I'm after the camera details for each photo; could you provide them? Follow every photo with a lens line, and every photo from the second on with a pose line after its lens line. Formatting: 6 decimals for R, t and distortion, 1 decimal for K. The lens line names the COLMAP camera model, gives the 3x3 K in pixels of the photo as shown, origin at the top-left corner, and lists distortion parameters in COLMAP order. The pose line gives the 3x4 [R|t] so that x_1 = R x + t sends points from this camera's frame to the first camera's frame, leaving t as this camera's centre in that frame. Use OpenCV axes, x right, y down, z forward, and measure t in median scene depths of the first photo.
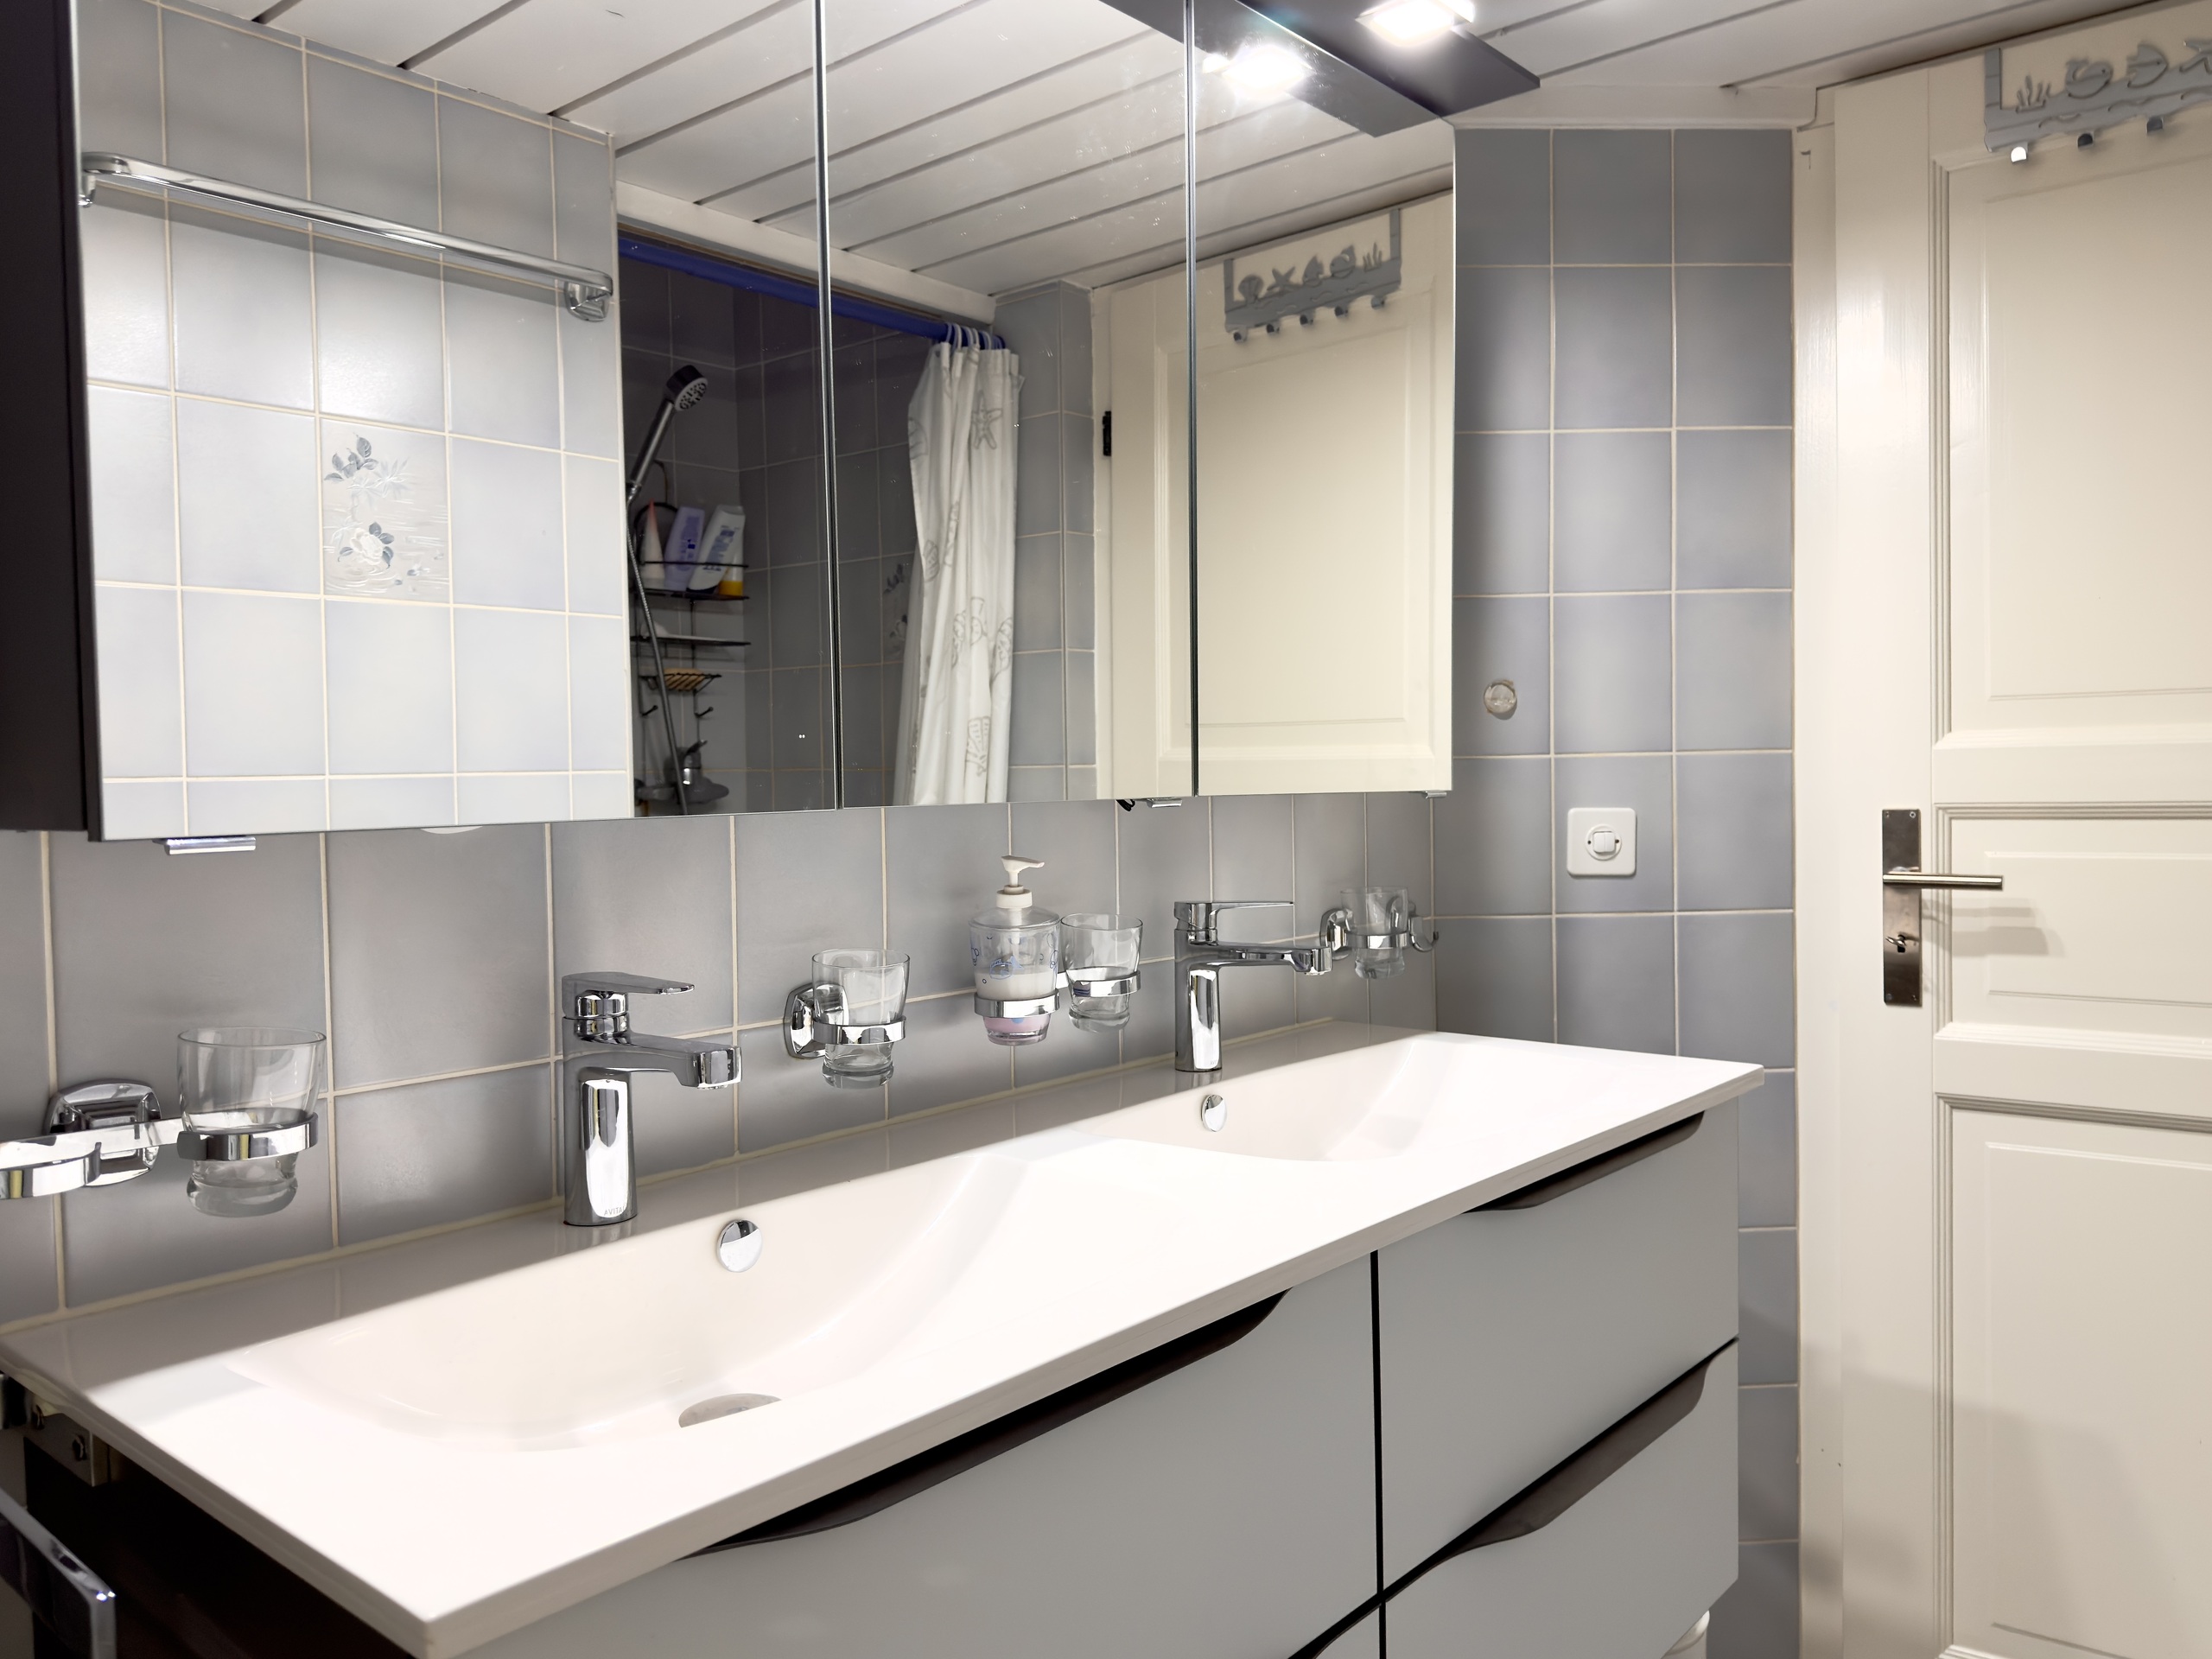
lens RADIAL K [[1560.2, 0, 1106.0], [0, 1560.2, 829.5], [0, 0, 1]] dist [0.024365, -0.061163]
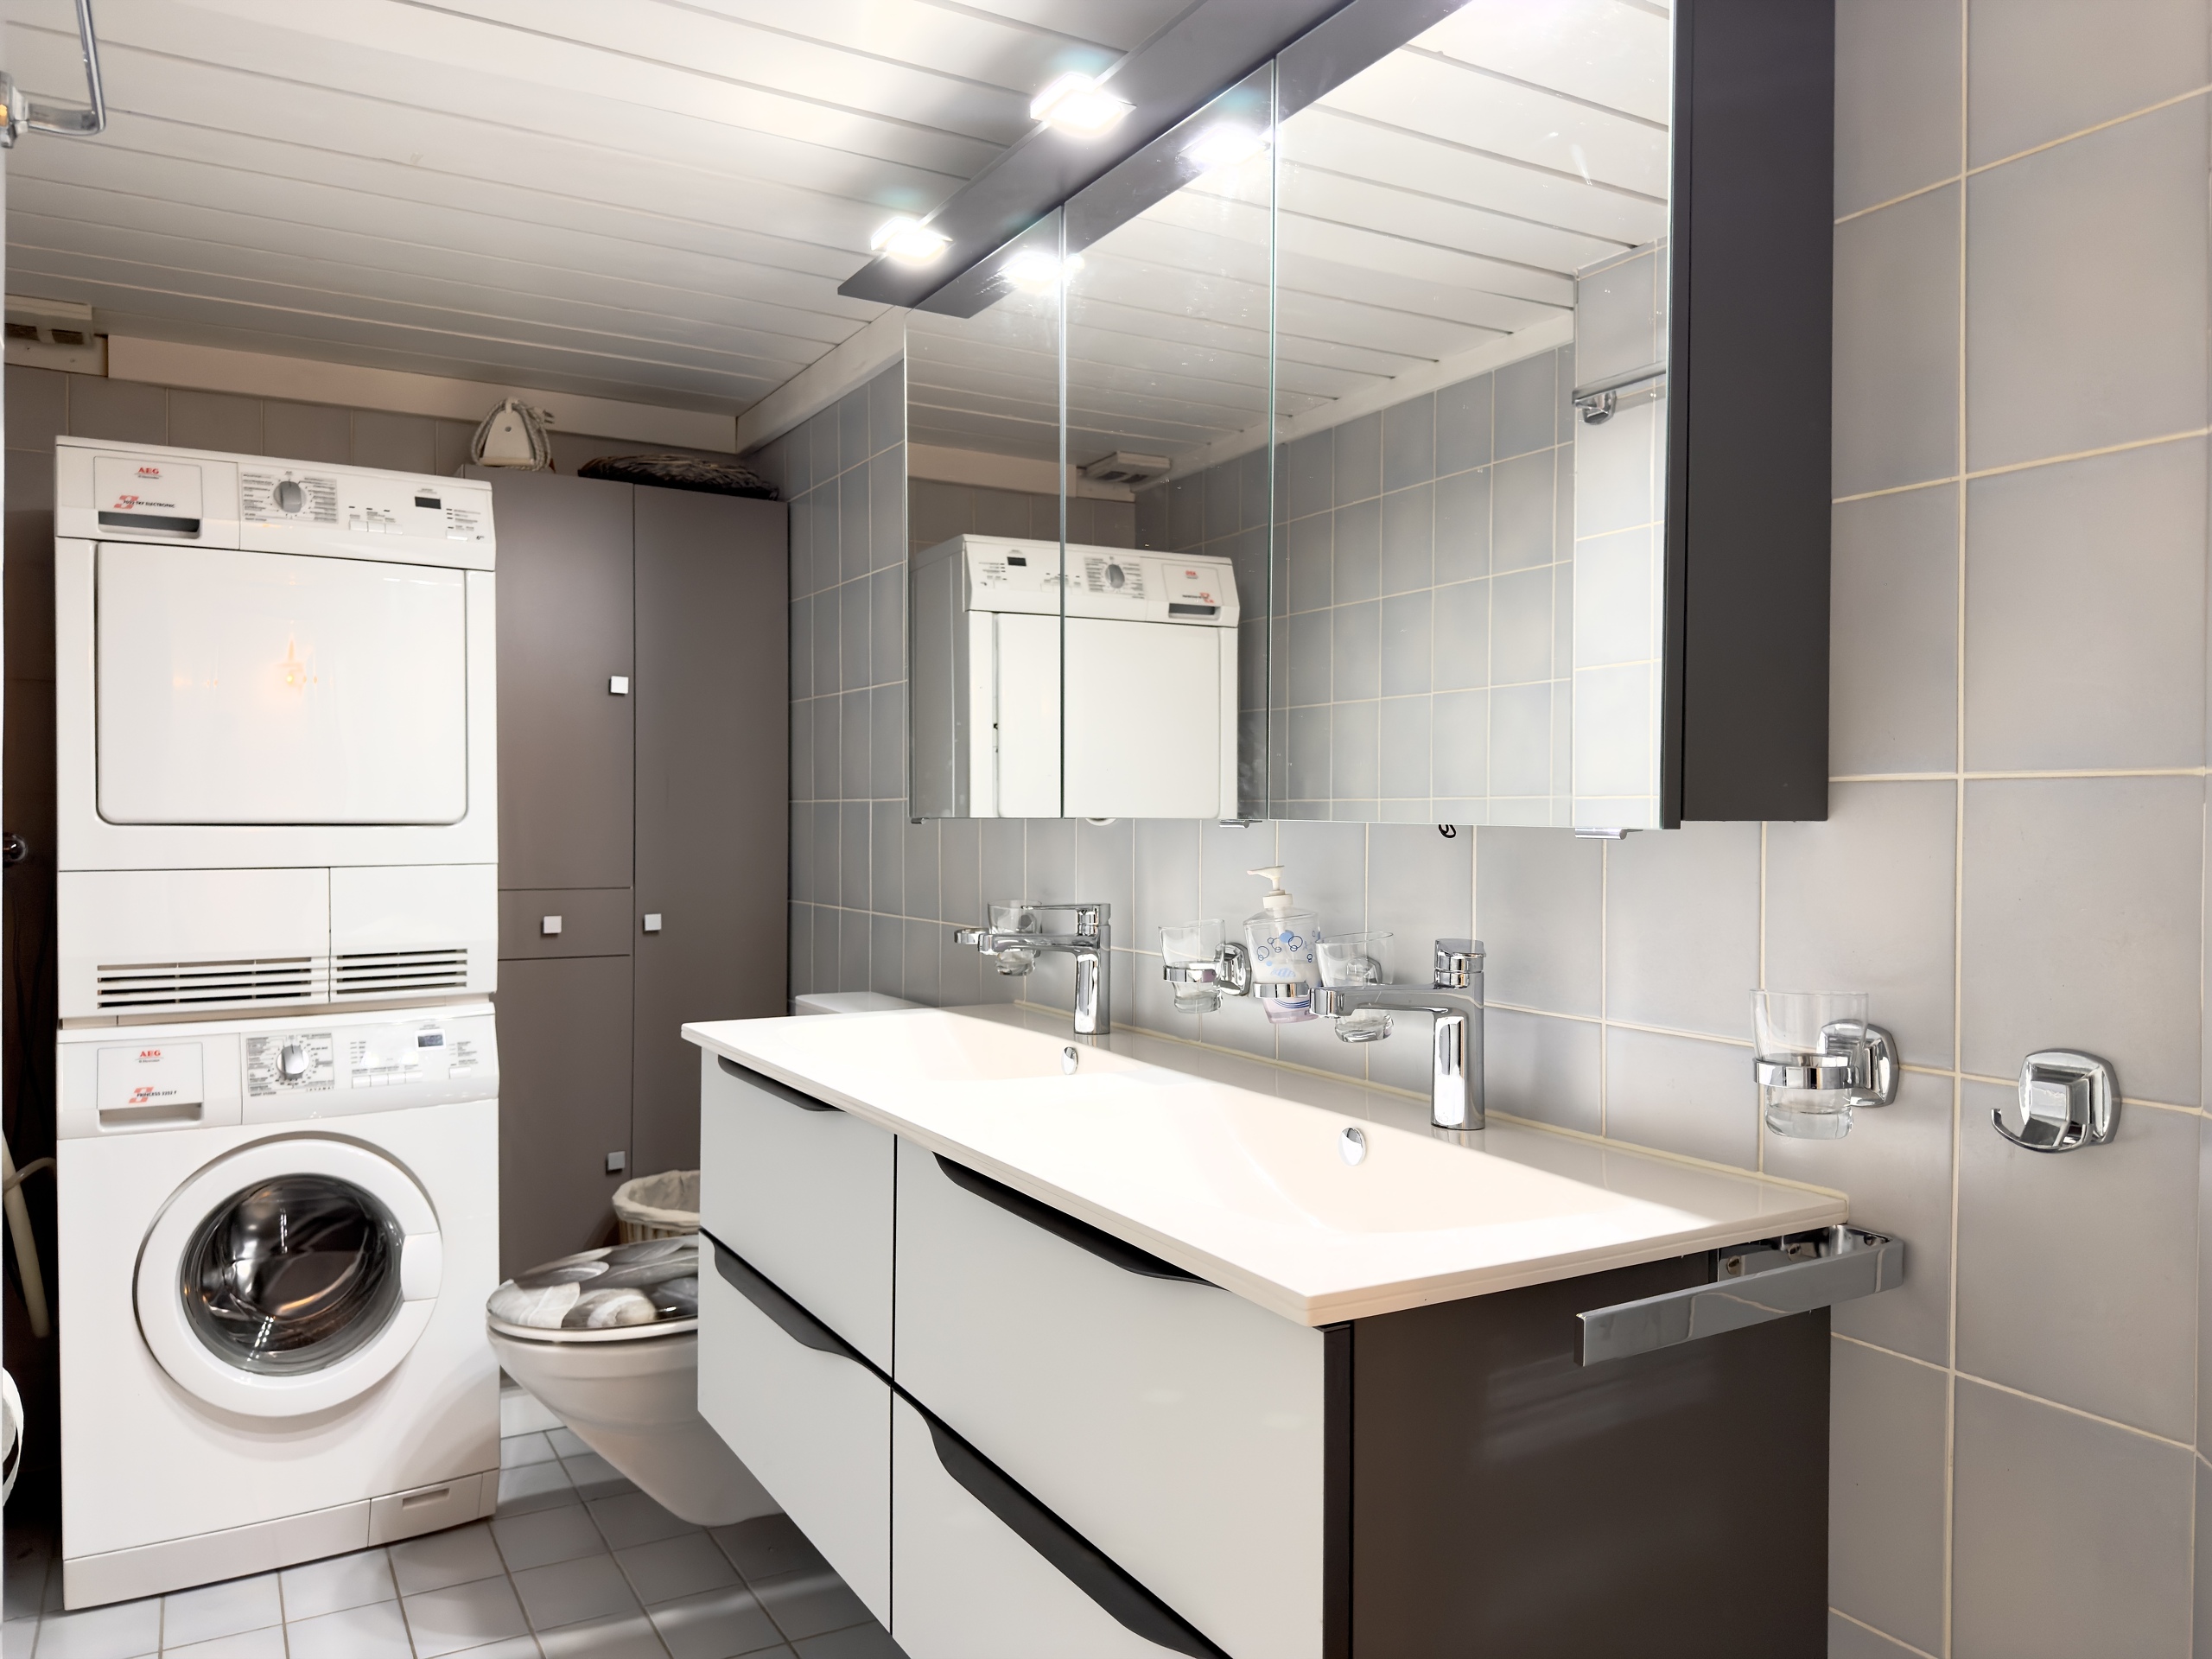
lens RADIAL K [[1560.2, 0, 1106.0], [0, 1560.2, 829.5], [0, 0, 1]] dist [0.024365, -0.061163]
pose [[-0.358363, 0.039496, -0.932747, 0.979725], [-0.018660, 0.998602, 0.049454, -0.060317], [0.933396, 0.035127, -0.357125, 1.146531]]
